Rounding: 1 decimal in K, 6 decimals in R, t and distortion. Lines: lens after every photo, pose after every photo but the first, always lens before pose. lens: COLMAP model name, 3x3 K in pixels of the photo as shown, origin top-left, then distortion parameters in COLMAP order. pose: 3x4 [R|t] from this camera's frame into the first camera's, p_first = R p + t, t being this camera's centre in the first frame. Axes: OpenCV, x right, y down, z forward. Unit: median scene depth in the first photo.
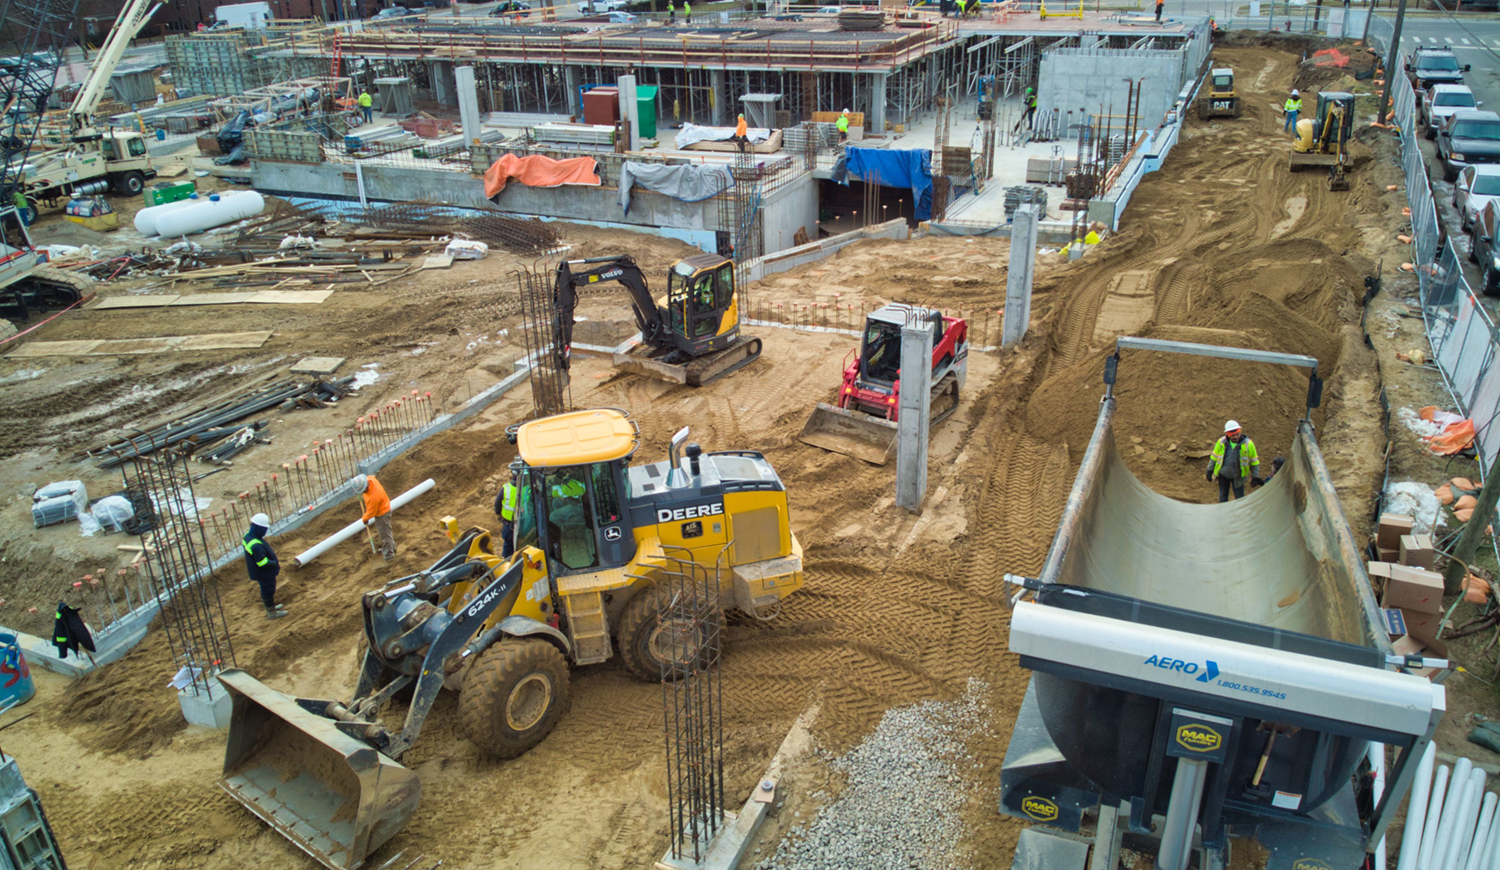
lens RADIAL K [[1044.0, 0, 761.7], [0, 1044.0, 437.1], [0, 0, 1]] dist [0.091554, -0.195329]
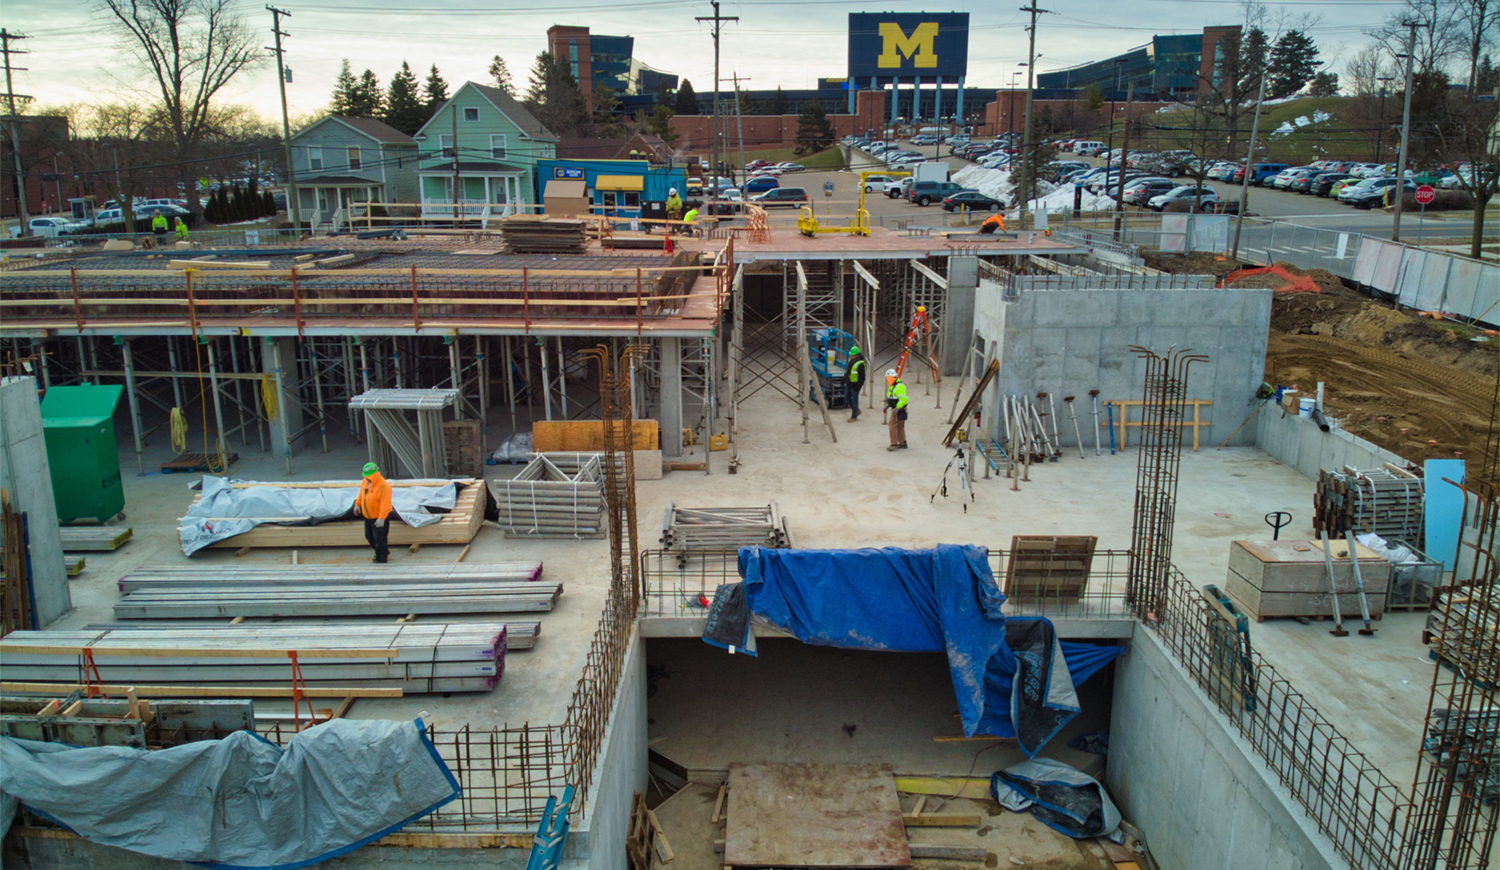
lens RADIAL K [[1044.0, 0, 761.7], [0, 1044.0, 437.1], [0, 0, 1]] dist [0.091554, -0.195329]
pose [[0.908822, -0.078741, 0.409685, -0.044502], [0.159319, 0.973104, -0.166394, -0.212989], [-0.385564, 0.216493, 0.896923, 0.566408]]
